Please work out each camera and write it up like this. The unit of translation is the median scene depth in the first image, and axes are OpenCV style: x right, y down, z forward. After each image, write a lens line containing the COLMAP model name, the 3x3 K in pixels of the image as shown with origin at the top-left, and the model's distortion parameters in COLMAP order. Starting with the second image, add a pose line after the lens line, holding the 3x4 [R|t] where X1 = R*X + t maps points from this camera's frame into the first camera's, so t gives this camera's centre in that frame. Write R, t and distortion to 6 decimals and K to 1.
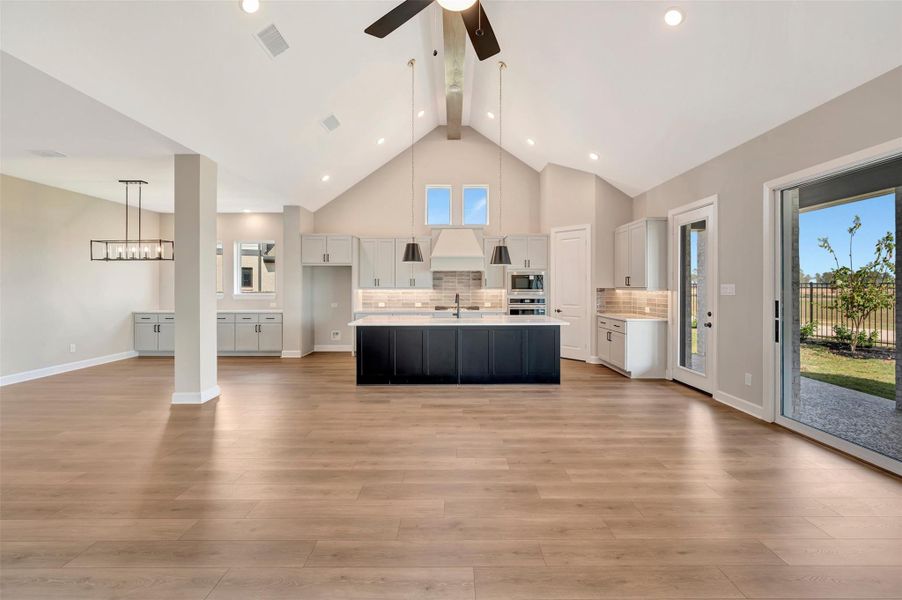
lens RADIAL K [[357.9, 0, 452.3], [0, 357.9, 282.0], [0, 0, 1]] dist [-0.000693, -0.000028]
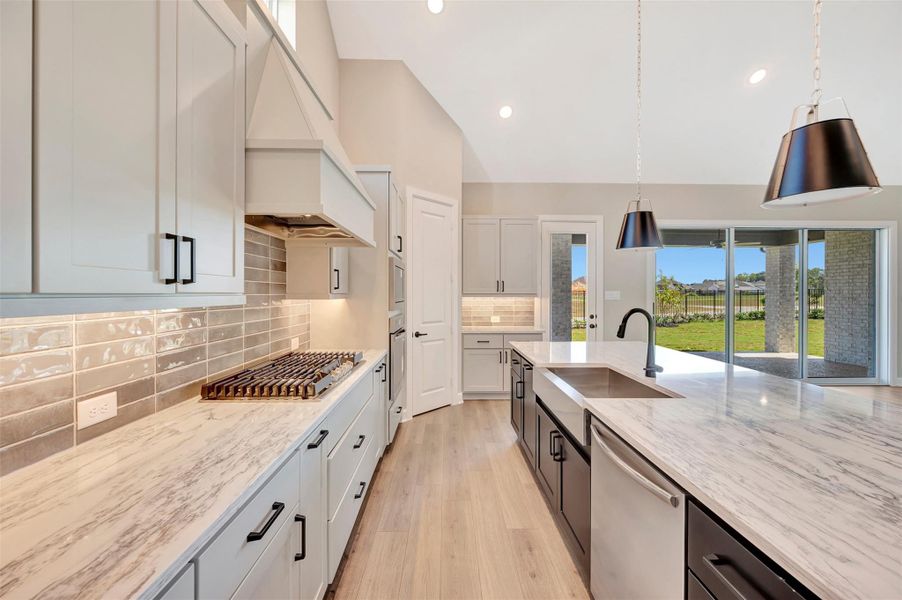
lens RADIAL K [[357.9, 0, 454.1], [0, 357.9, 293.8], [0, 0, 1]] dist [-0.000693, -0.000028]
pose [[-0.022952, -0.000722, 0.999736, -0.269126], [-0.016151, 0.999869, 0.000351, 0.013740], [-0.999606, -0.016139, -0.022961, 0.931686]]
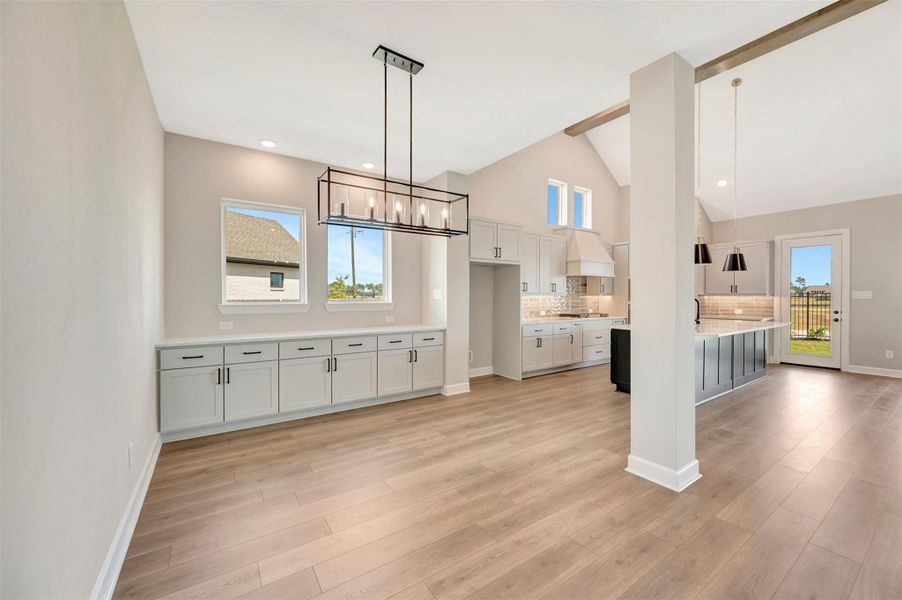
lens RADIAL K [[357.9, 0, 450.3], [0, 357.9, 296.8], [0, 0, 1]] dist [-0.000693, -0.000028]
pose [[0.825102, 0.000655, 0.564984, -0.847152], [-0.010231, 0.999853, 0.013783, 0.015014], [-0.564891, -0.017152, 0.824987, 0.440689]]
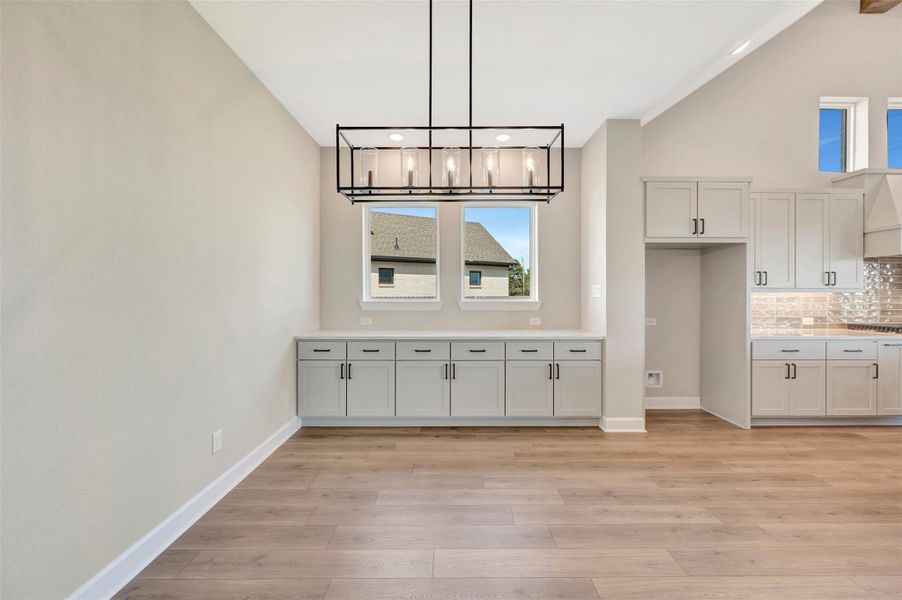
lens RADIAL K [[357.9, 0, 449.6], [0, 357.9, 290.7], [0, 0, 1]] dist [-0.000693, -0.000028]
pose [[0.999925, 0.002397, 0.012018, -0.690493], [-0.002497, 0.999962, 0.008317, 0.016411], [-0.011998, -0.008346, 0.999893, 0.516918]]
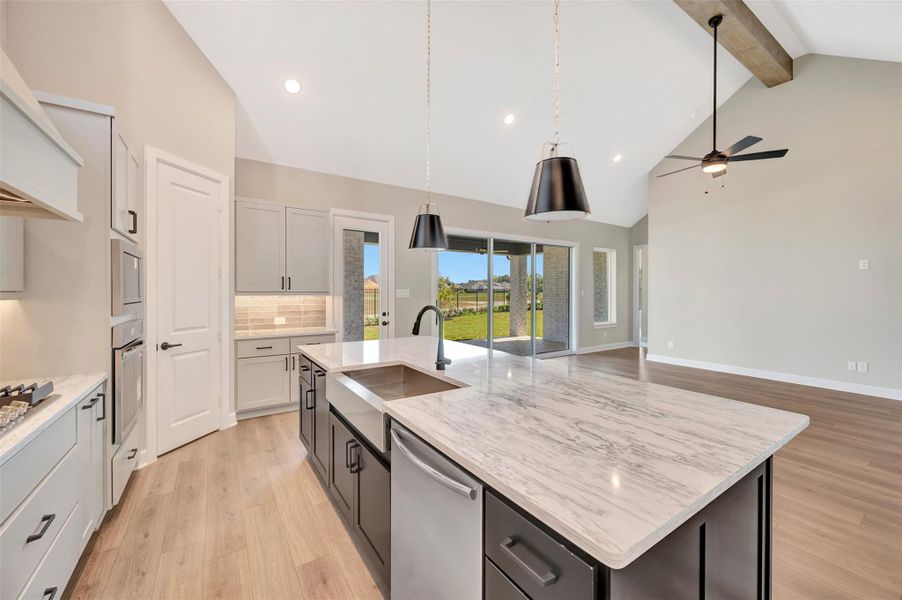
lens RADIAL K [[357.9, 0, 452.7], [0, 357.9, 293.0], [0, 0, 1]] dist [-0.000693, -0.000028]
pose [[-0.554457, -0.003677, 0.832204, -0.245133], [-0.013765, 0.999894, -0.004753, 0.013755], [-0.832099, -0.014091, -0.554449, 0.928466]]
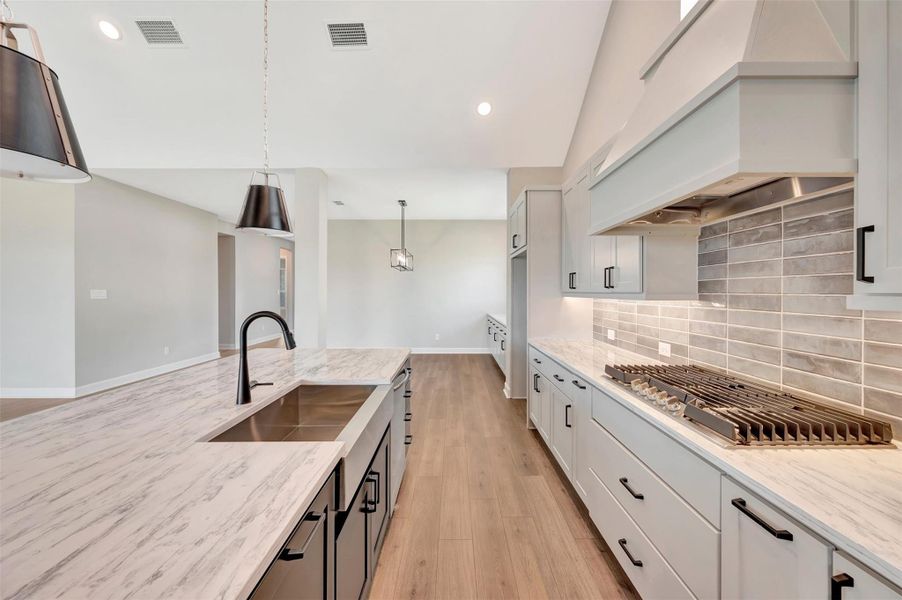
lens RADIAL K [[357.9, 0, 452.7], [0, 357.9, 292.6], [0, 0, 1]] dist [-0.000693, -0.000028]
pose [[0.000275, 0.003326, -0.999994, 0.227506], [0.013158, 0.999908, 0.003329, 0.012588], [0.999913, -0.013159, 0.000231, 0.892728]]
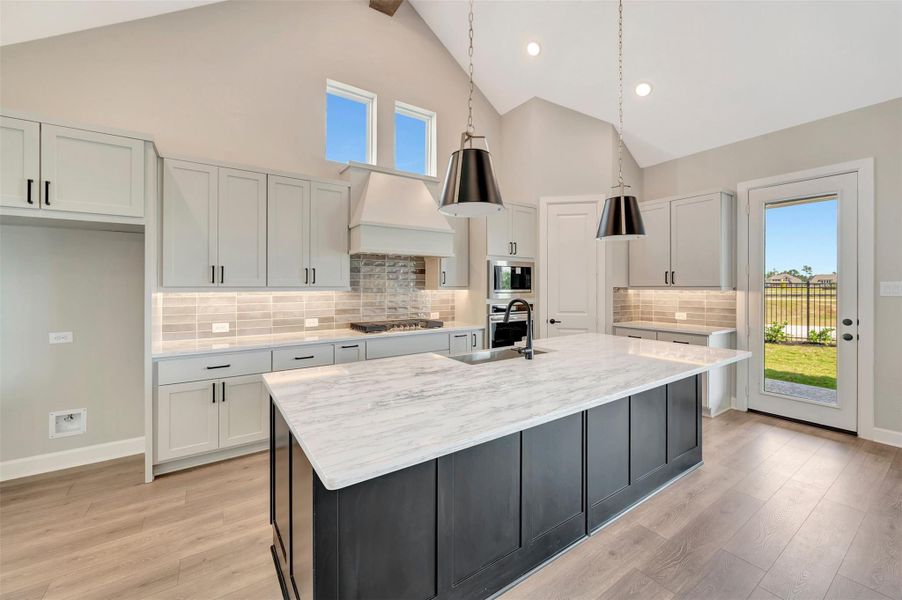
lens RADIAL K [[357.9, 0, 454.9], [0, 357.9, 286.5], [0, 0, 1]] dist [-0.000693, -0.000028]
pose [[0.826434, -0.000787, 0.563033, -0.225216], [-0.007291, 0.999900, 0.012099, 0.008221], [-0.562986, -0.014104, 0.826346, 0.537432]]
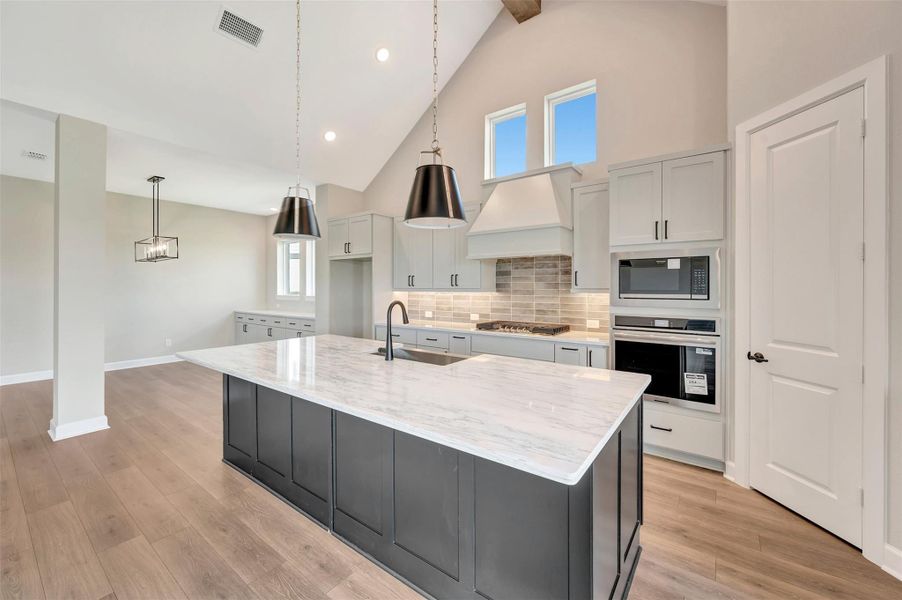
lens RADIAL K [[357.9, 0, 456.0], [0, 357.9, 287.6], [0, 0, 1]] dist [-0.000693, -0.000028]
pose [[0.804879, 0.001596, -0.593436, 0.260142], [0.005935, 0.999925, 0.010740, 0.007481], [0.593409, -0.012166, 0.804809, 0.537815]]
